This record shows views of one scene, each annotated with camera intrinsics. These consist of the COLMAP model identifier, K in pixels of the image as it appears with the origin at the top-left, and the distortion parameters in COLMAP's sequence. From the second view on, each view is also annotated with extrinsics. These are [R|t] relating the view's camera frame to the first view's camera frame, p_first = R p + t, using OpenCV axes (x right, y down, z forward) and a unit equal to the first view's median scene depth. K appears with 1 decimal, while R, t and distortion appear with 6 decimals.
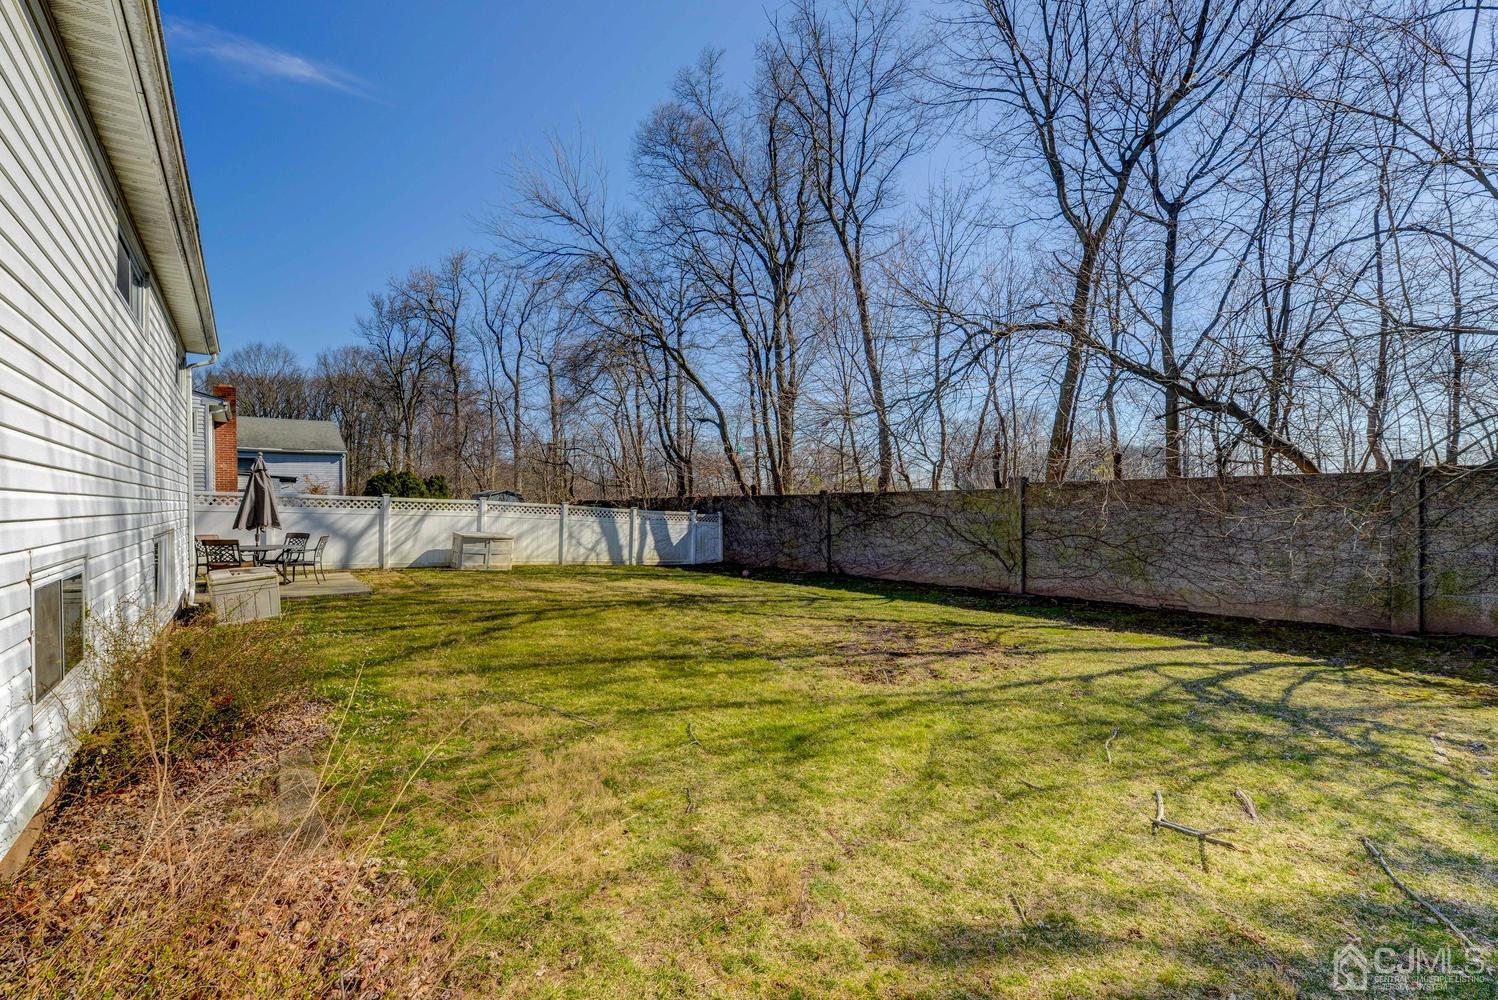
lens RADIAL K [[640.6, 0, 755.3], [0, 640.6, 500.3], [0, 0, 1]] dist [-0.006367, 0.002139]
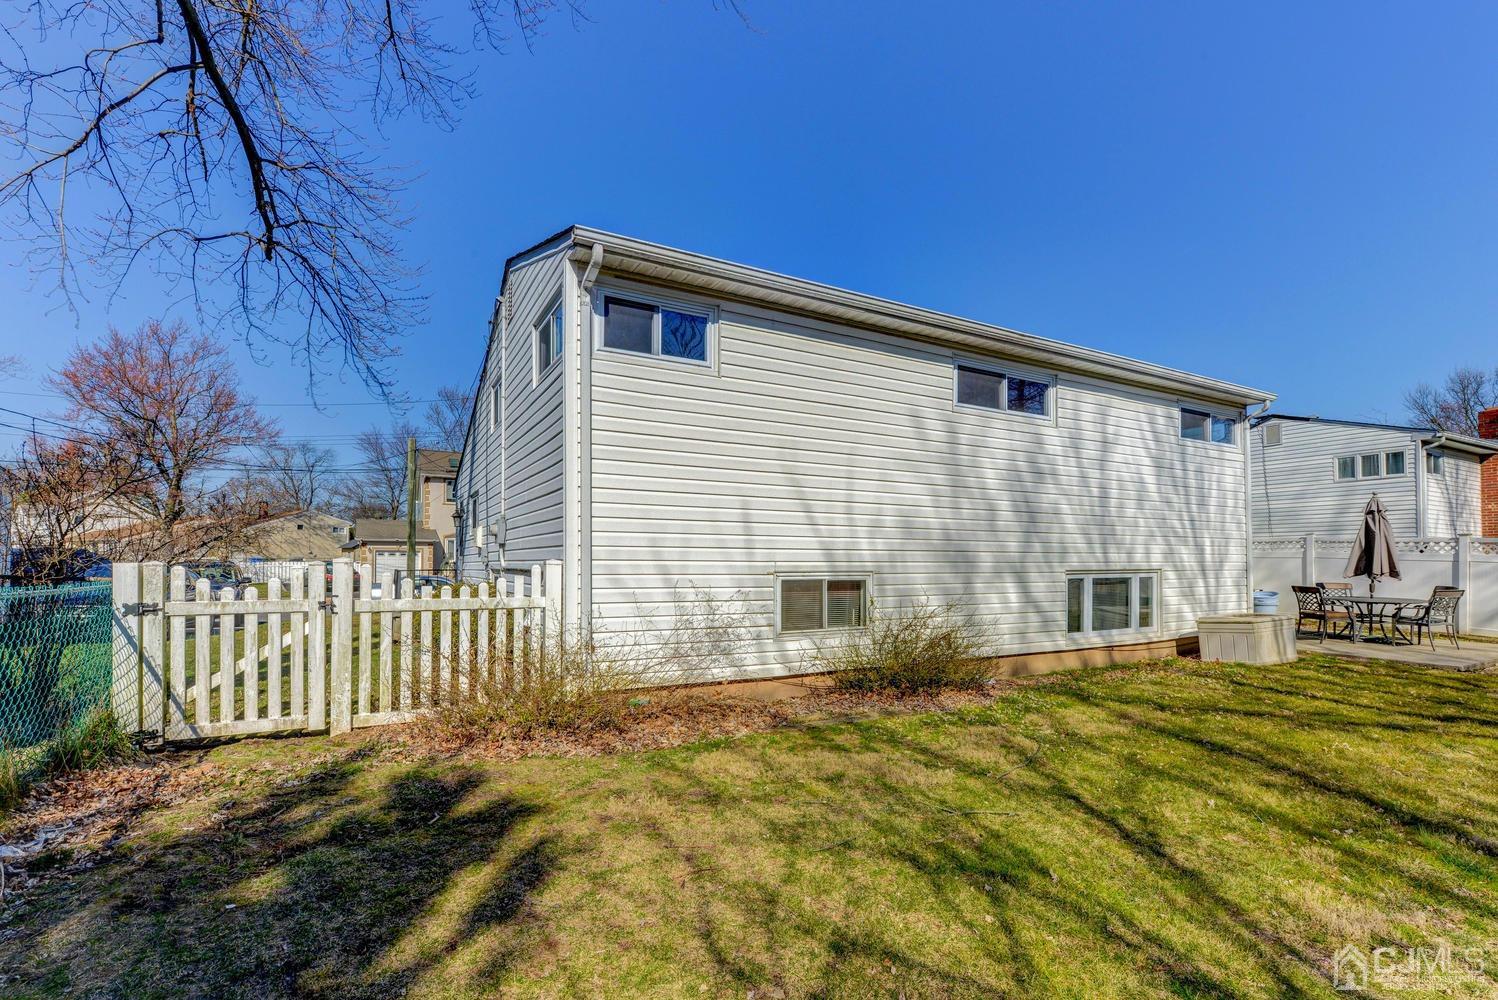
lens RADIAL K [[640.6, 0, 734.8], [0, 640.6, 545.3], [0, 0, 1]] dist [-0.006367, 0.002139]
pose [[-0.171950, -0.013142, -0.985018, 0.877564], [0.002160, 0.999904, -0.013718, 0.033565], [0.985103, -0.004486, -0.171905, 0.933132]]
